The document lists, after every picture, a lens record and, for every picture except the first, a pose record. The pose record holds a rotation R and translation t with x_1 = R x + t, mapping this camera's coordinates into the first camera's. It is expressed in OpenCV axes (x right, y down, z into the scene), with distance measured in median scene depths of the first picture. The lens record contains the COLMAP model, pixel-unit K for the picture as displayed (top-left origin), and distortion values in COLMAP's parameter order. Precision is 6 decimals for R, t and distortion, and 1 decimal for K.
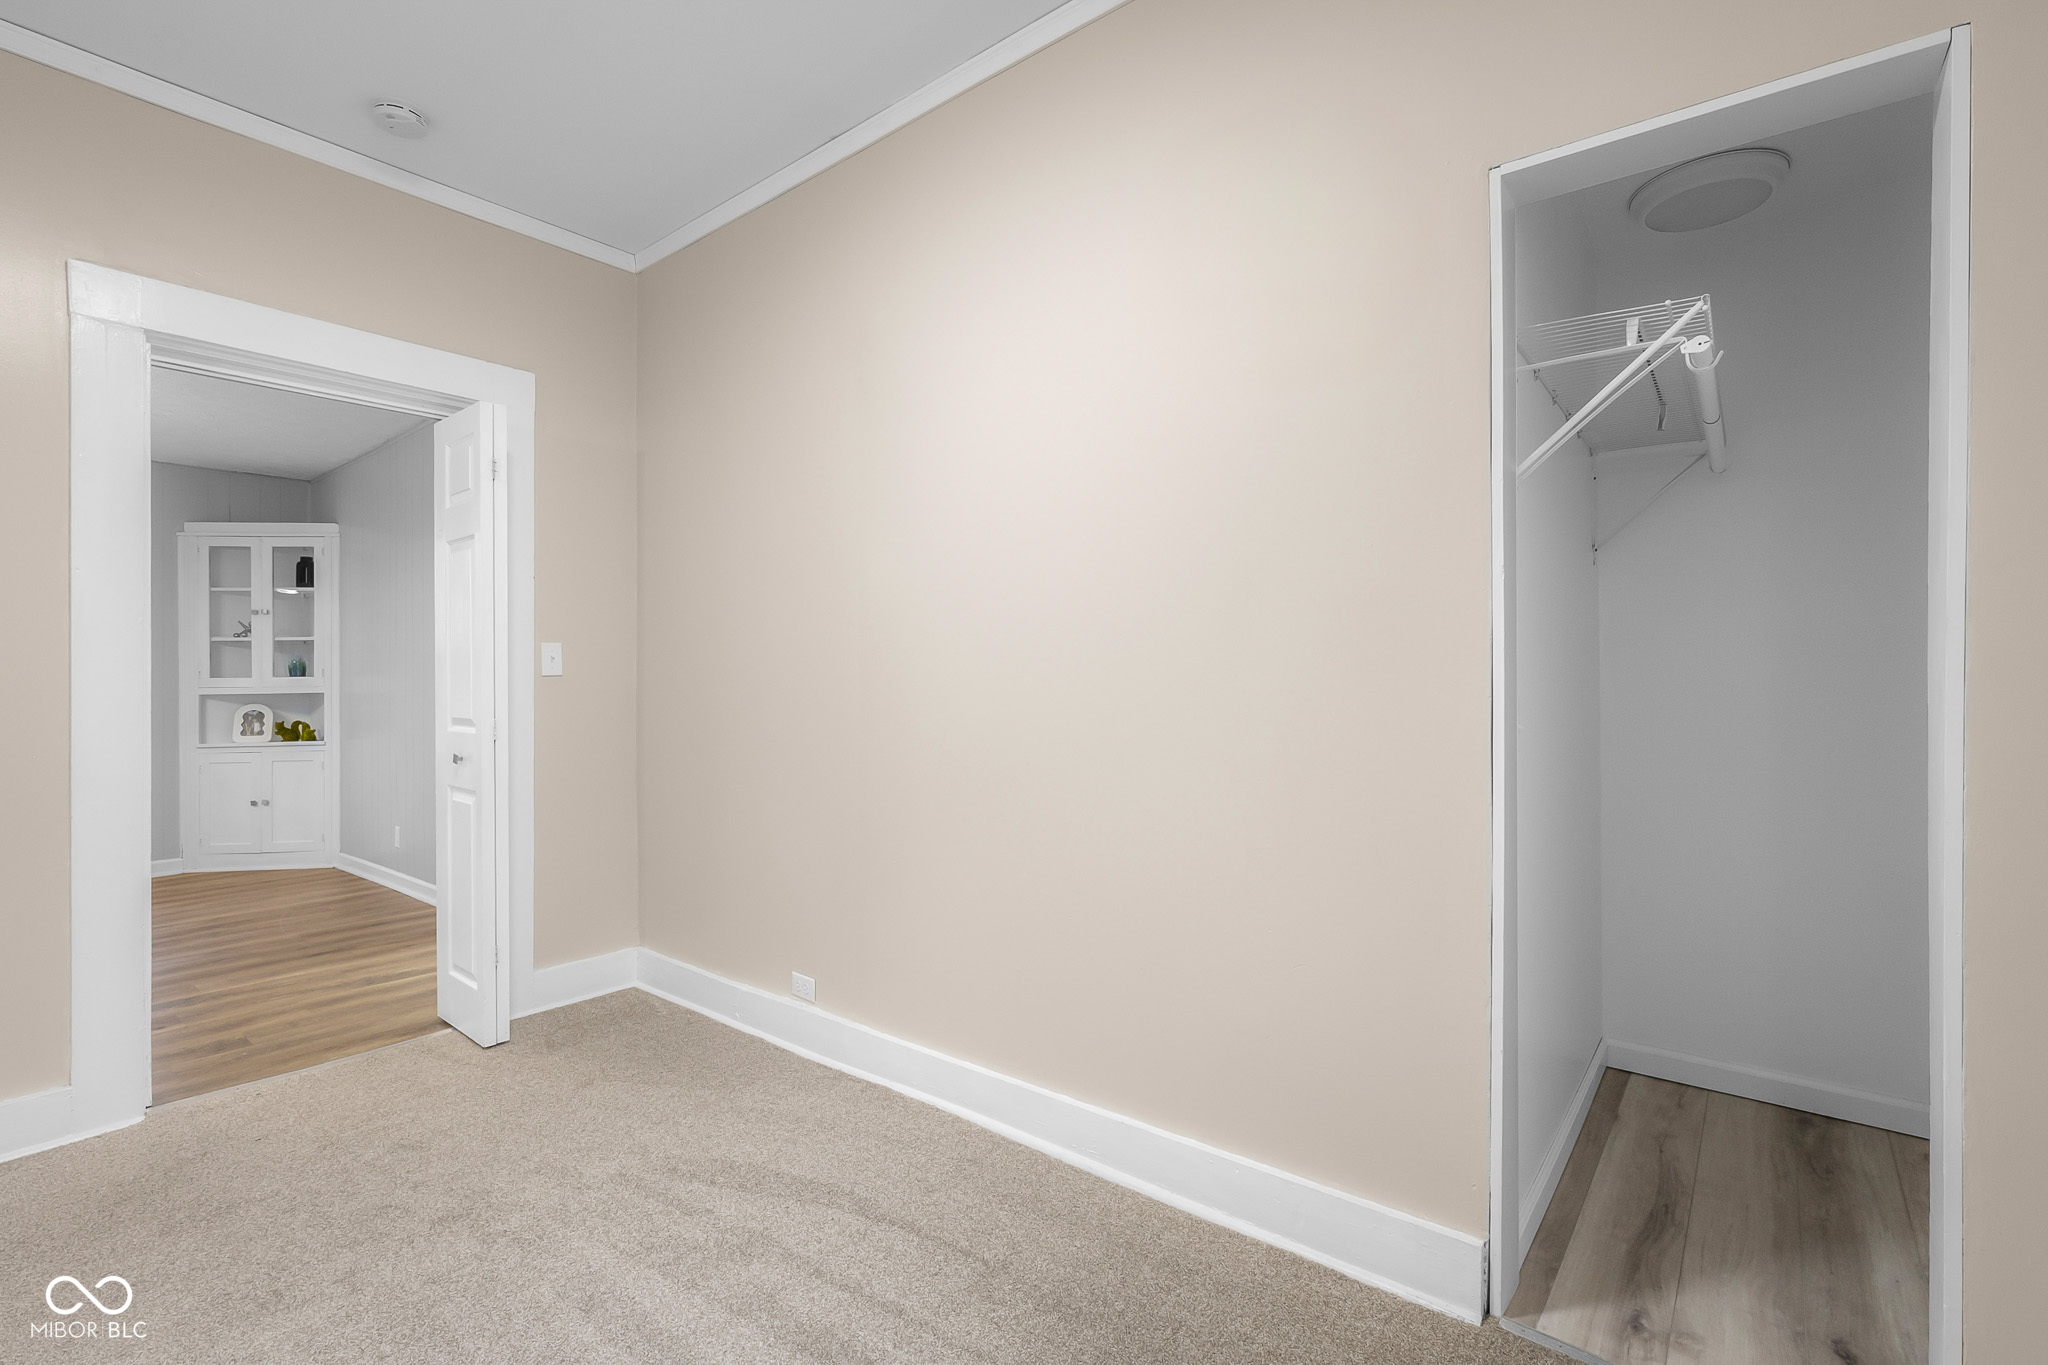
lens RADIAL K [[905.6, 0, 1030.3], [0, 905.6, 687.6], [0, 0, 1]] dist [-0.003679, -0.000020]
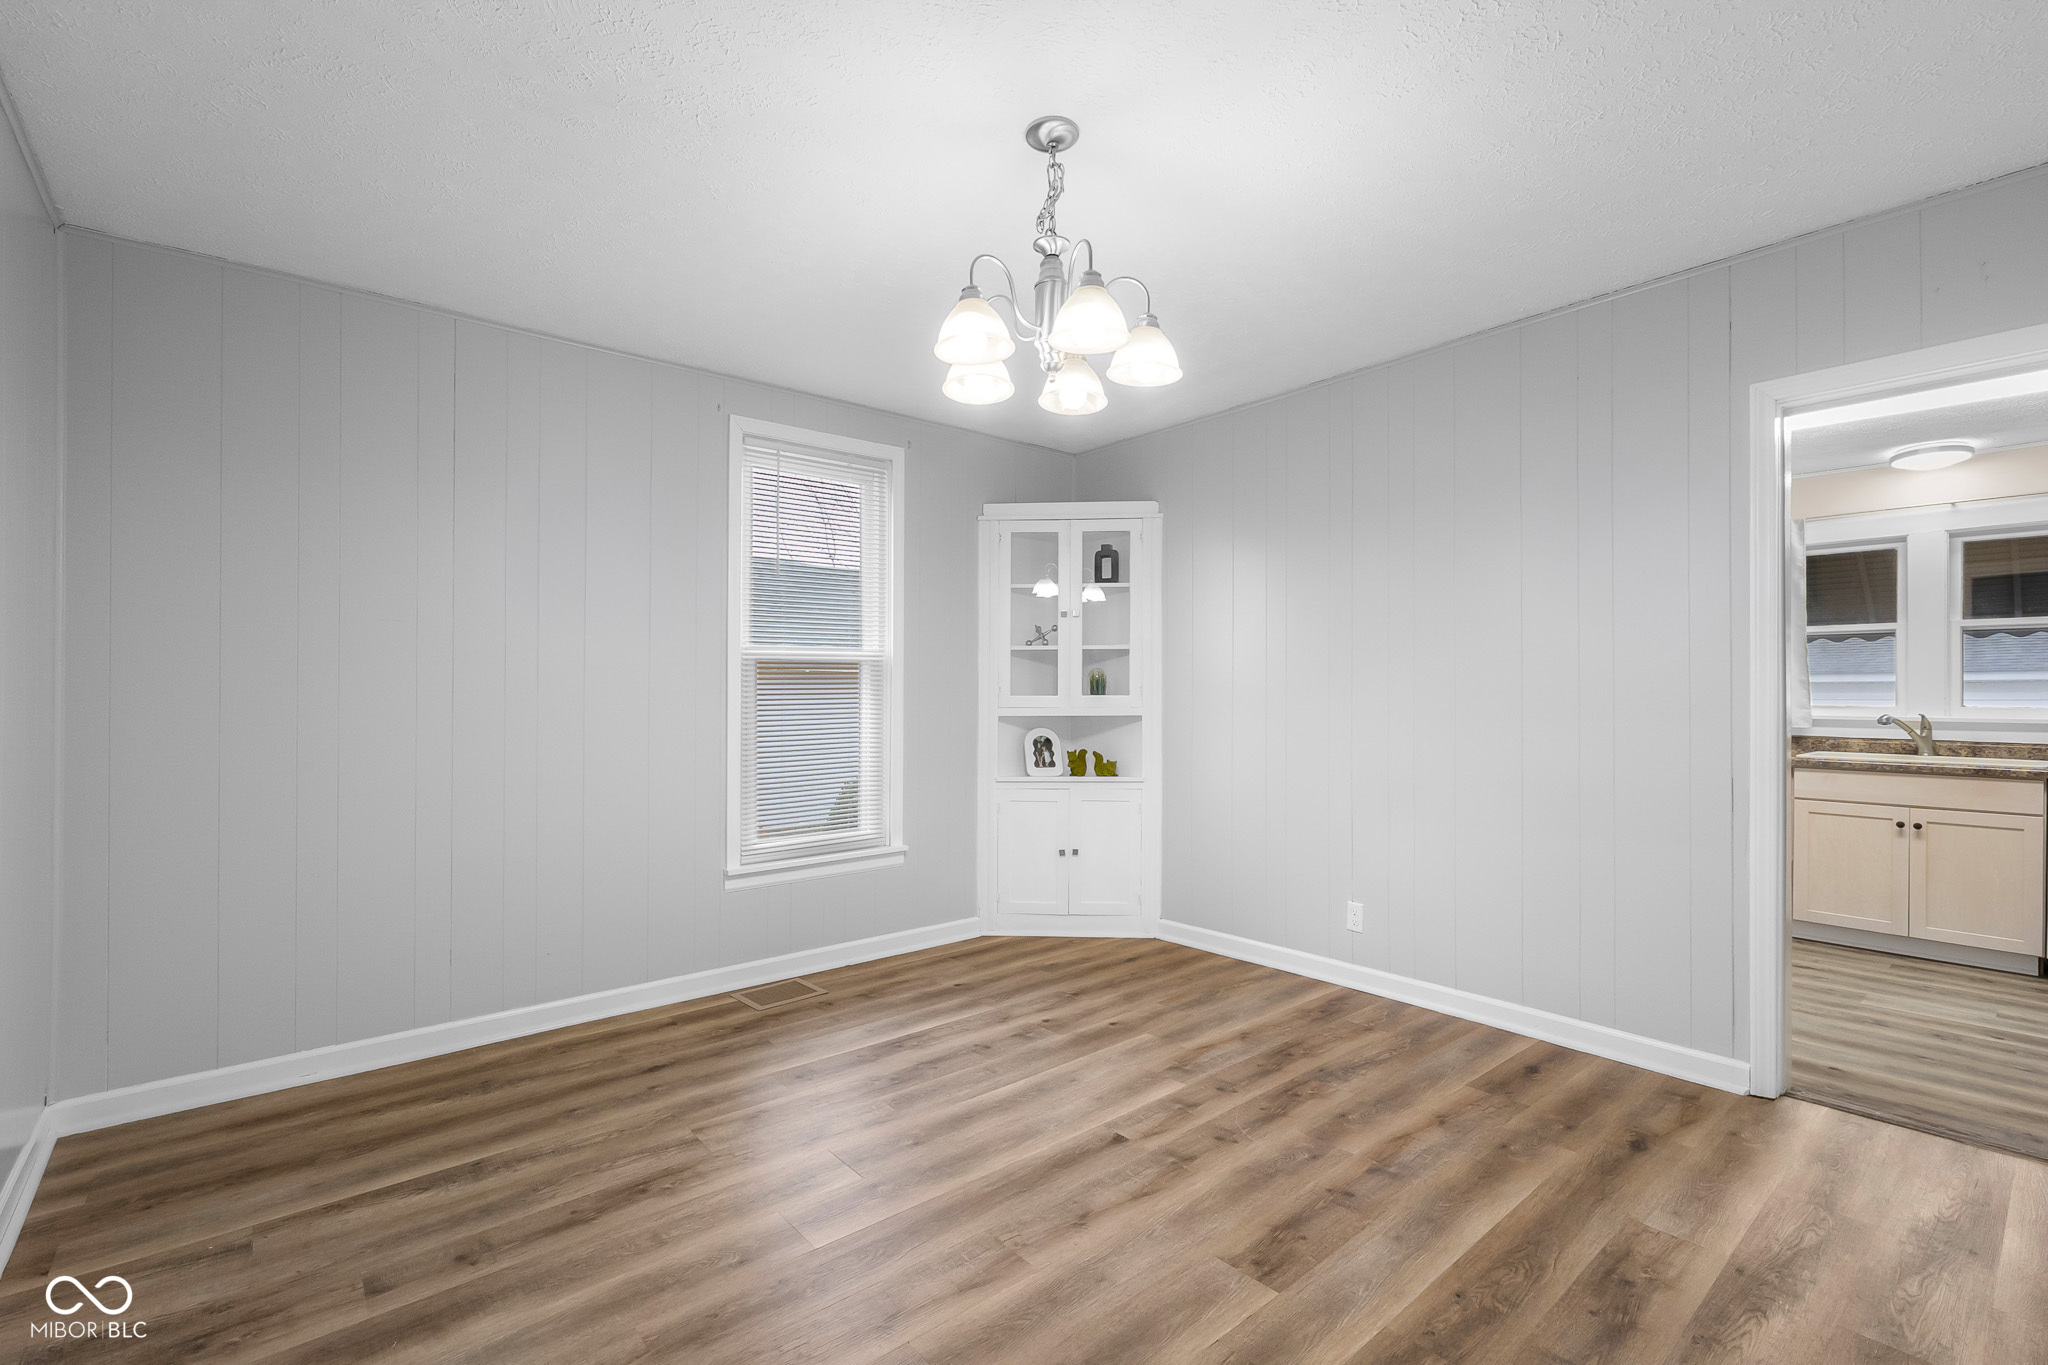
lens RADIAL K [[905.6, 0, 1026.5], [0, 905.6, 703.2], [0, 0, 1]] dist [-0.003679, -0.000020]
pose [[0.979988, 0.009090, -0.198850, -0.724228], [-0.008820, 0.999959, 0.002246, -0.006074], [0.198863, -0.000447, 0.980027, 0.204178]]
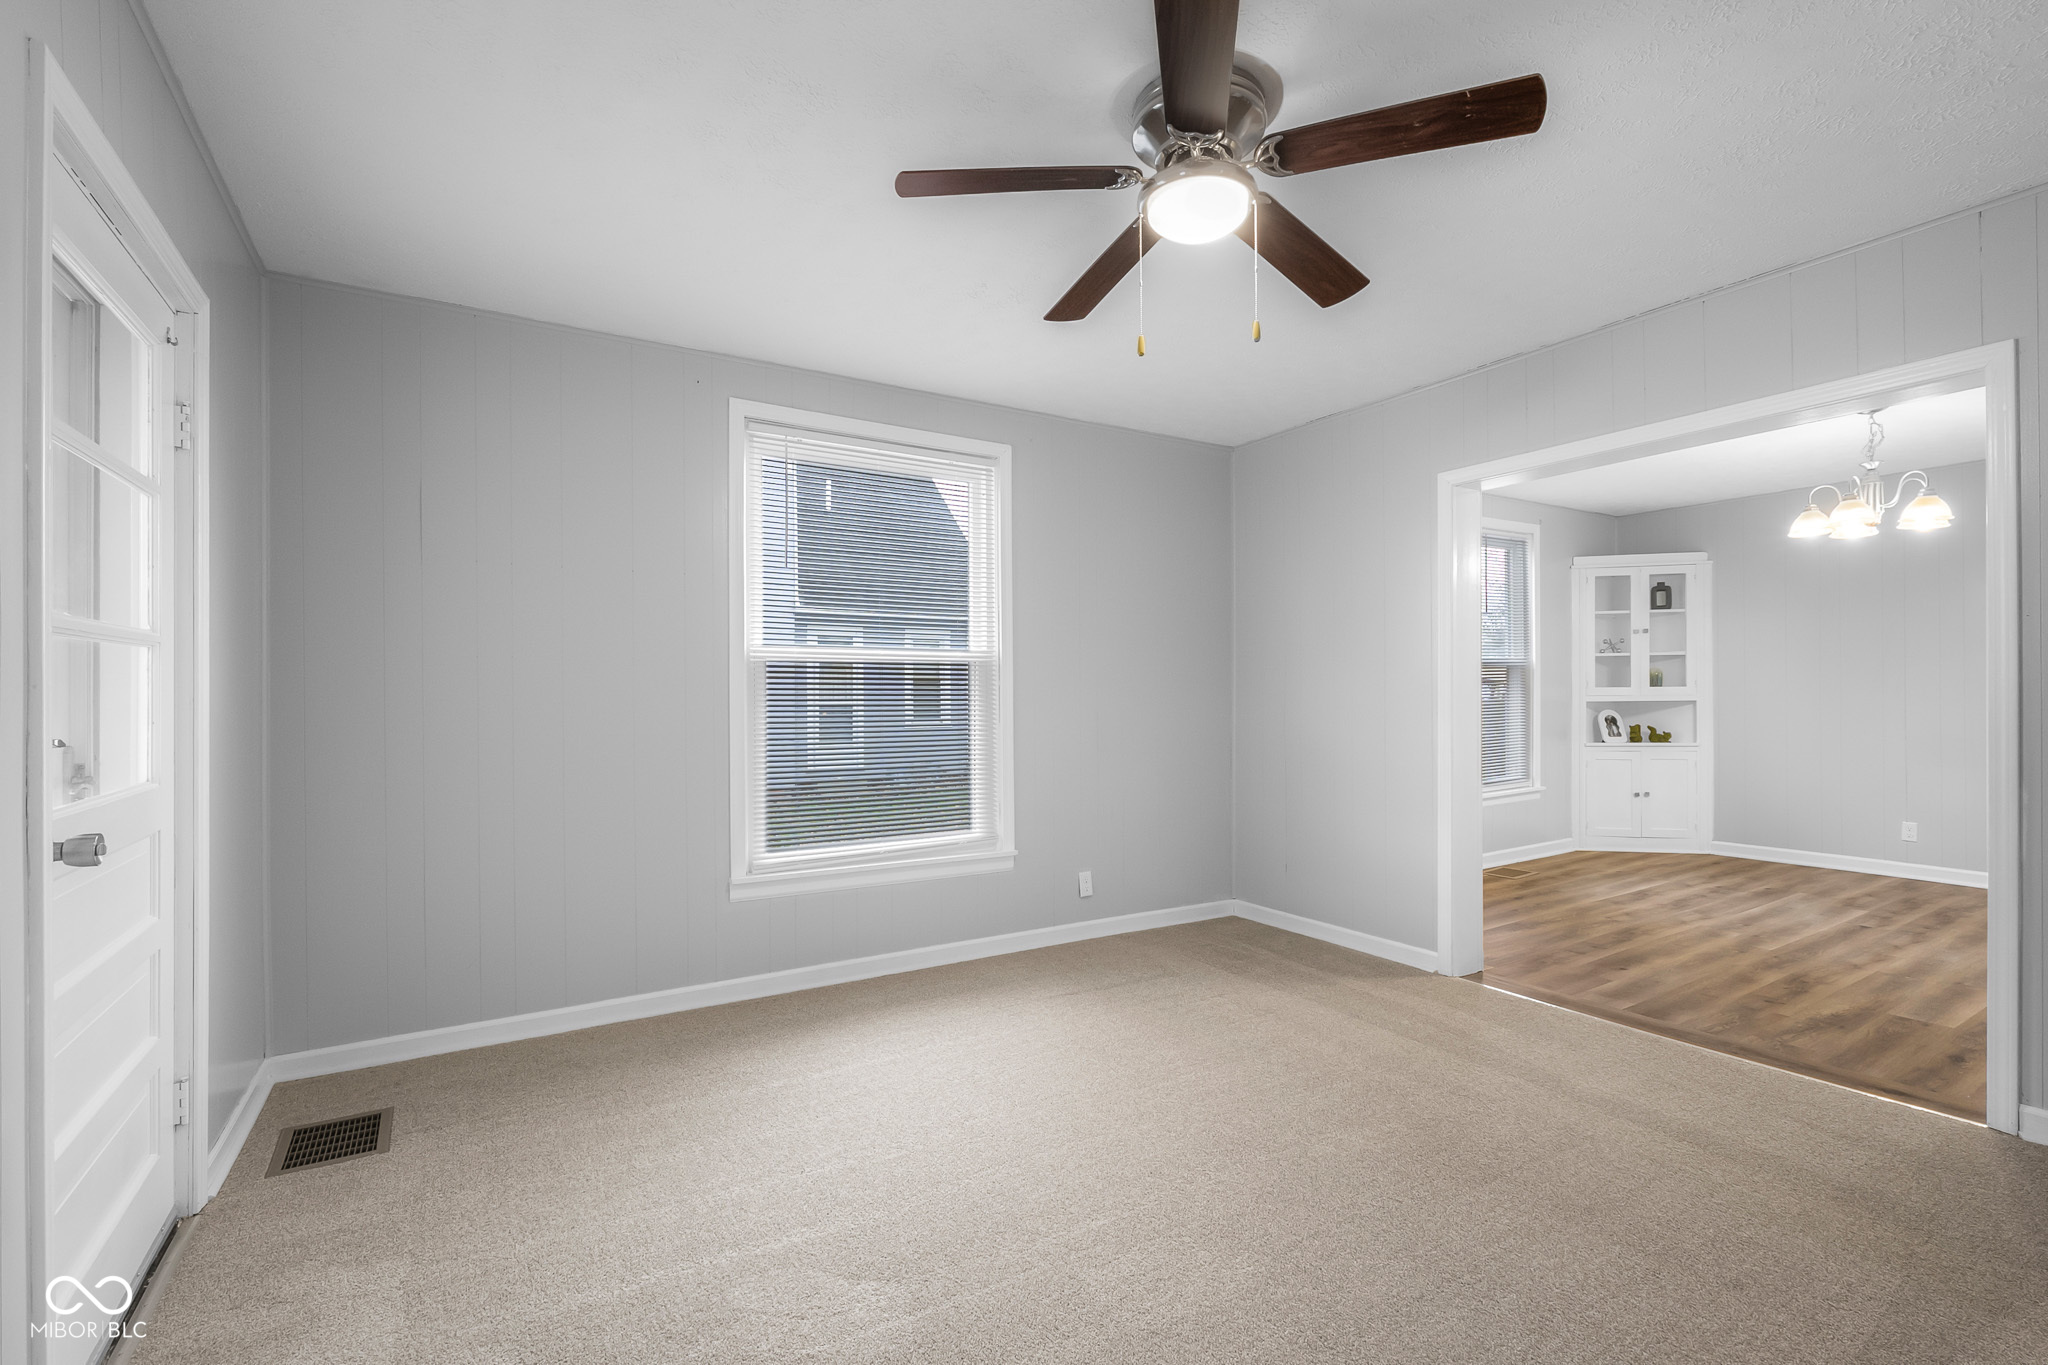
lens RADIAL K [[905.6, 0, 1016.4], [0, 905.6, 695.2], [0, 0, 1]] dist [-0.003679, -0.000020]
pose [[0.936362, 0.004419, -0.351009, -1.189397], [-0.002364, 0.999977, 0.006283, -0.006389], [0.351029, -0.005053, 0.936351, -0.376973]]
